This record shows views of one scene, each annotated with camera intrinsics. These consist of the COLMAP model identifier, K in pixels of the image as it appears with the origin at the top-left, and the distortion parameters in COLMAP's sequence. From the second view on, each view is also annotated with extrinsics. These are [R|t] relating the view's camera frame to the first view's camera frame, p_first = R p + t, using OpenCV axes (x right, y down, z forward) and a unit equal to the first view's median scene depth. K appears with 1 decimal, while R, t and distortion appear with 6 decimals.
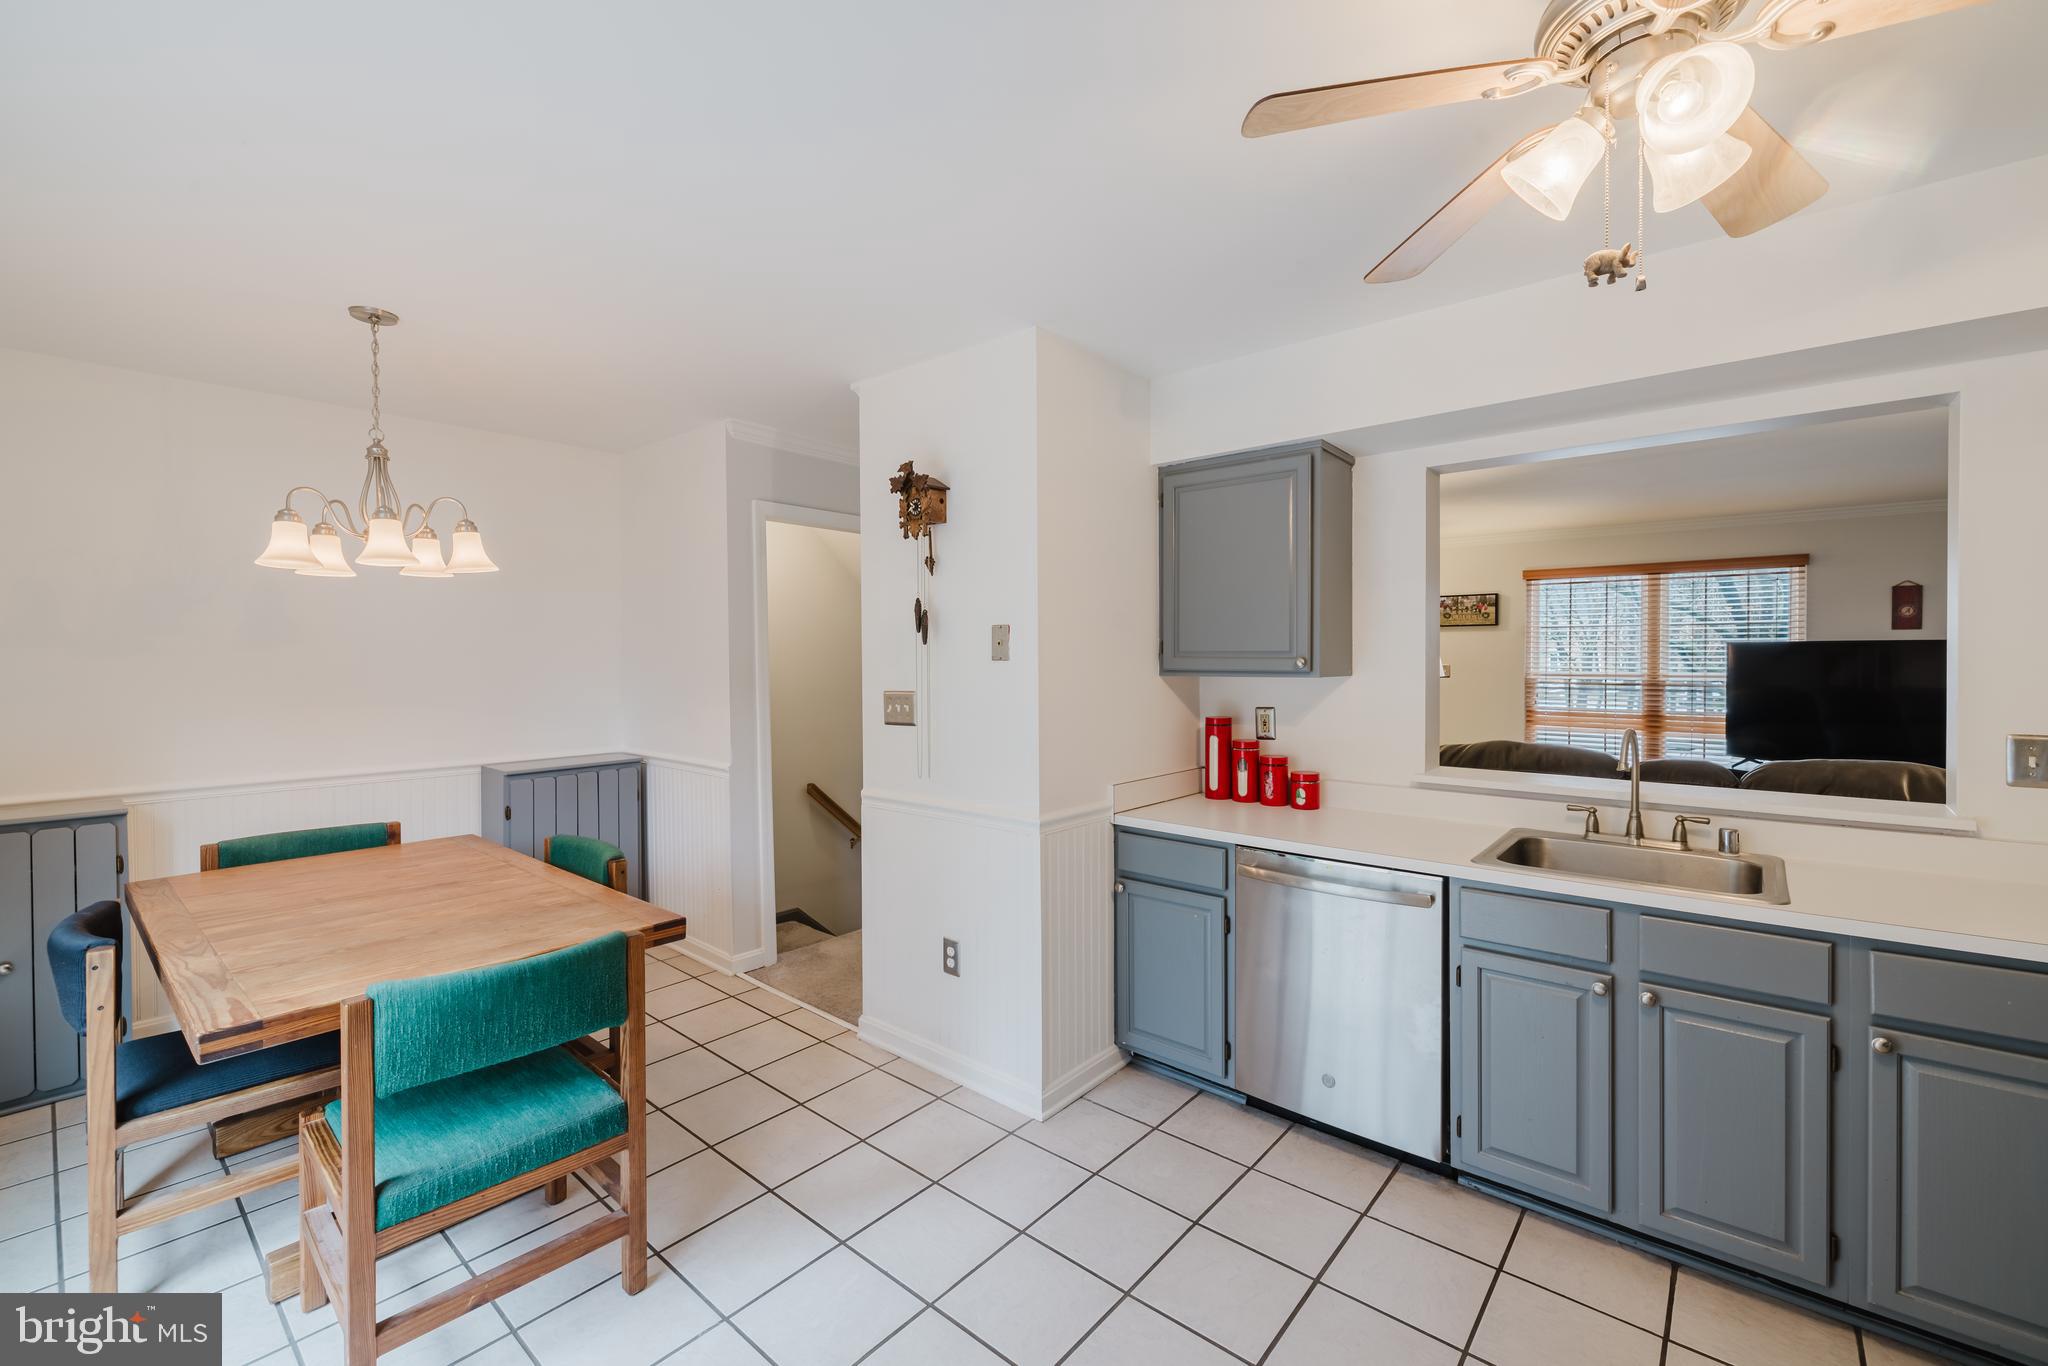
lens RADIAL K [[851.1, 0, 1026.6], [0, 851.1, 663.8], [0, 0, 1]] dist [-0.011738, -0.000245]
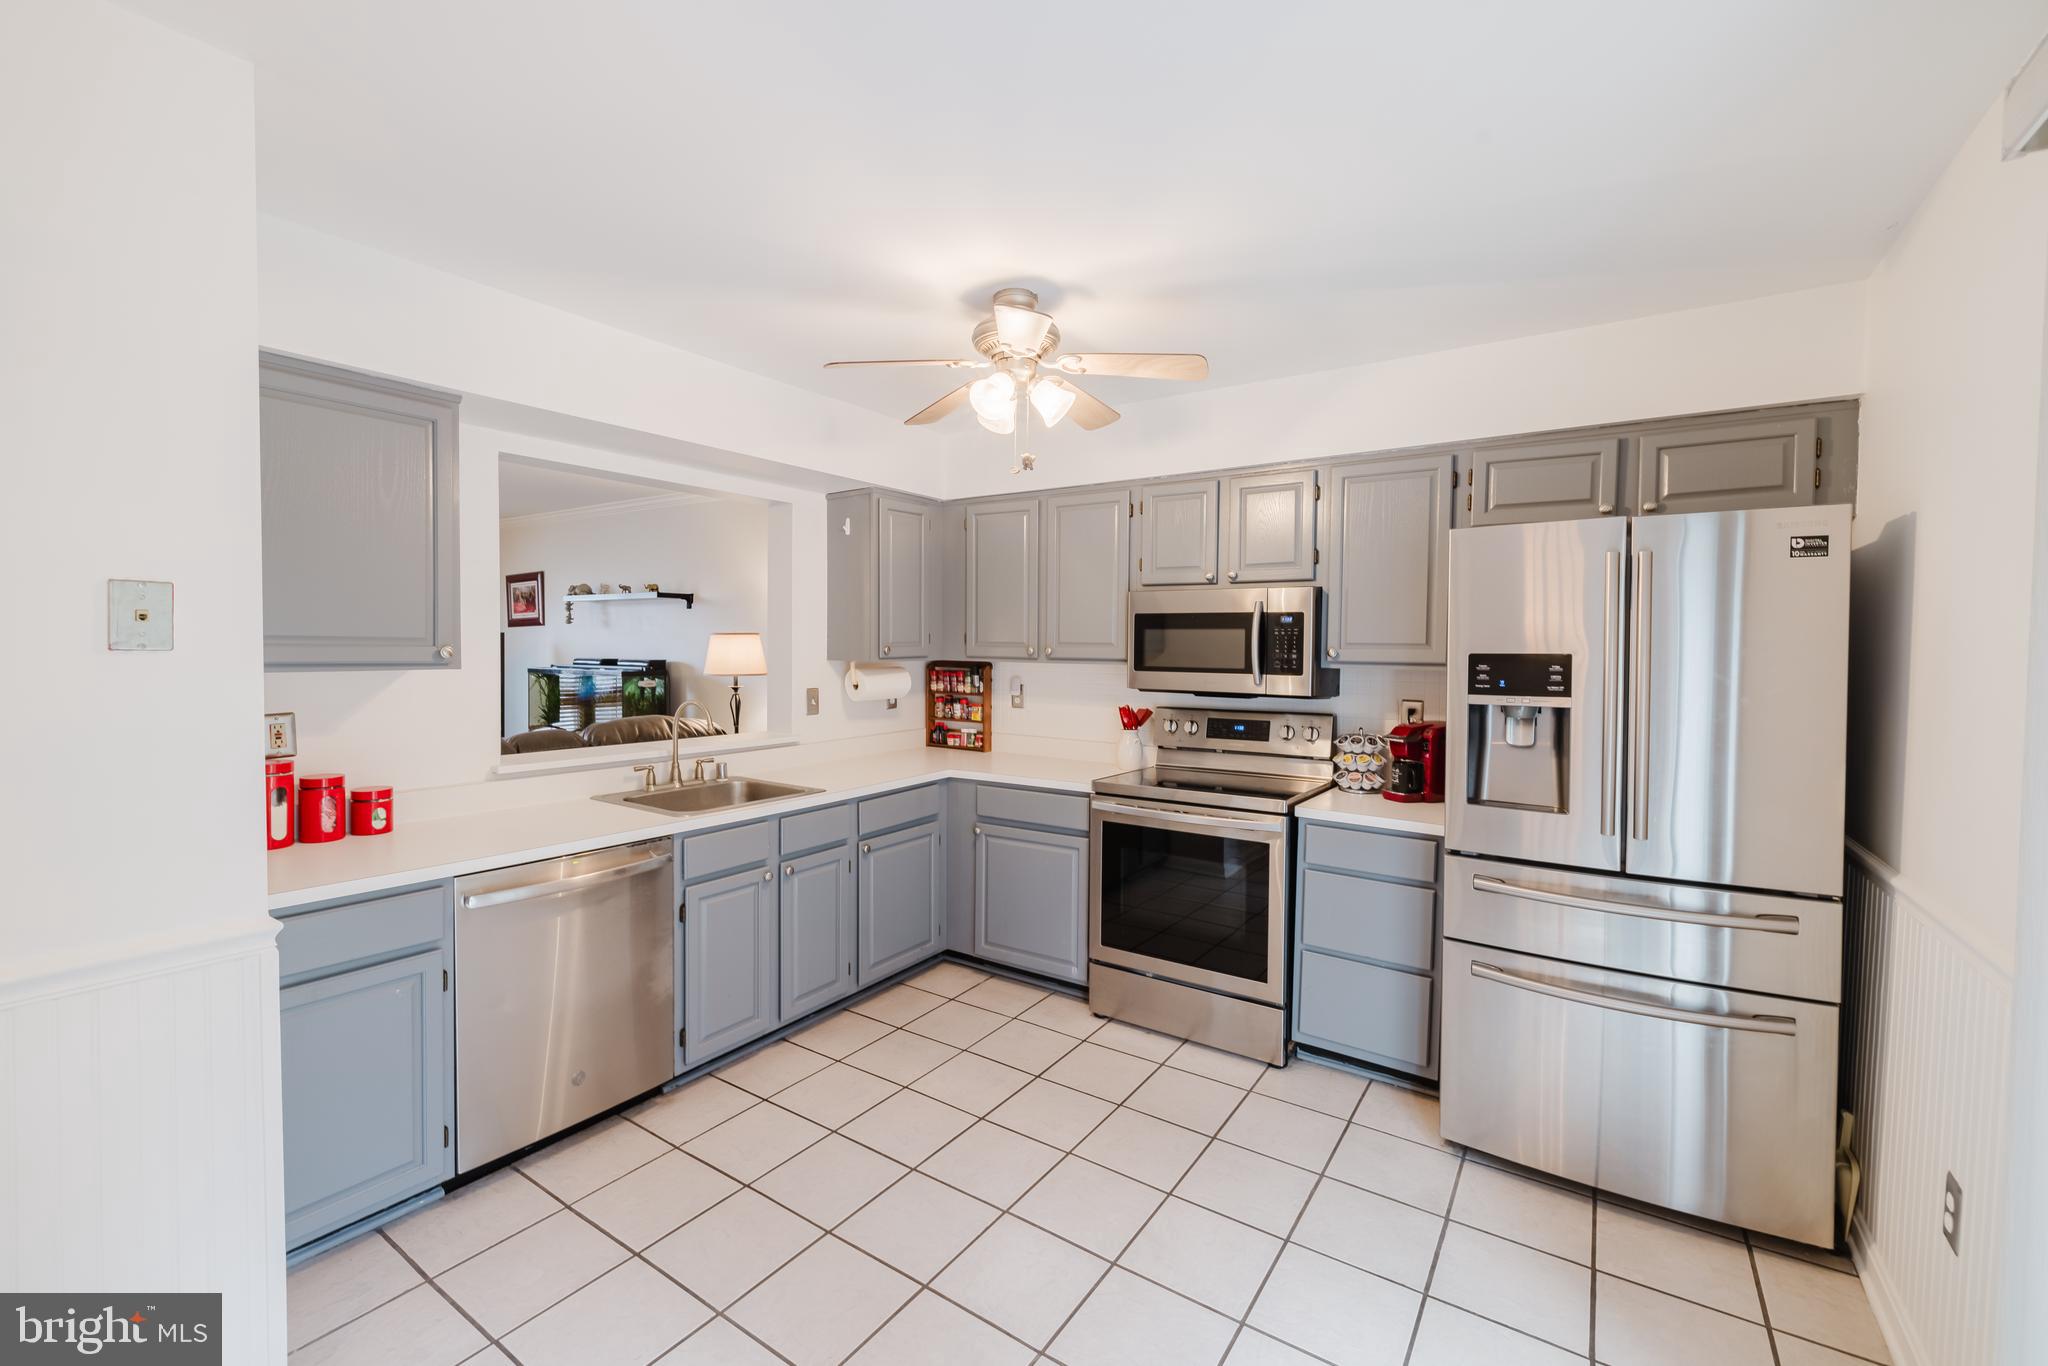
lens RADIAL K [[851.1, 0, 1026.6], [0, 851.1, 663.8], [0, 0, 1]] dist [-0.011738, -0.000245]
pose [[-0.119222, -0.017842, 0.992707, -0.641190], [0.001799, 0.999833, 0.018186, -0.004069], [-0.992866, 0.003954, -0.119170, 0.573120]]
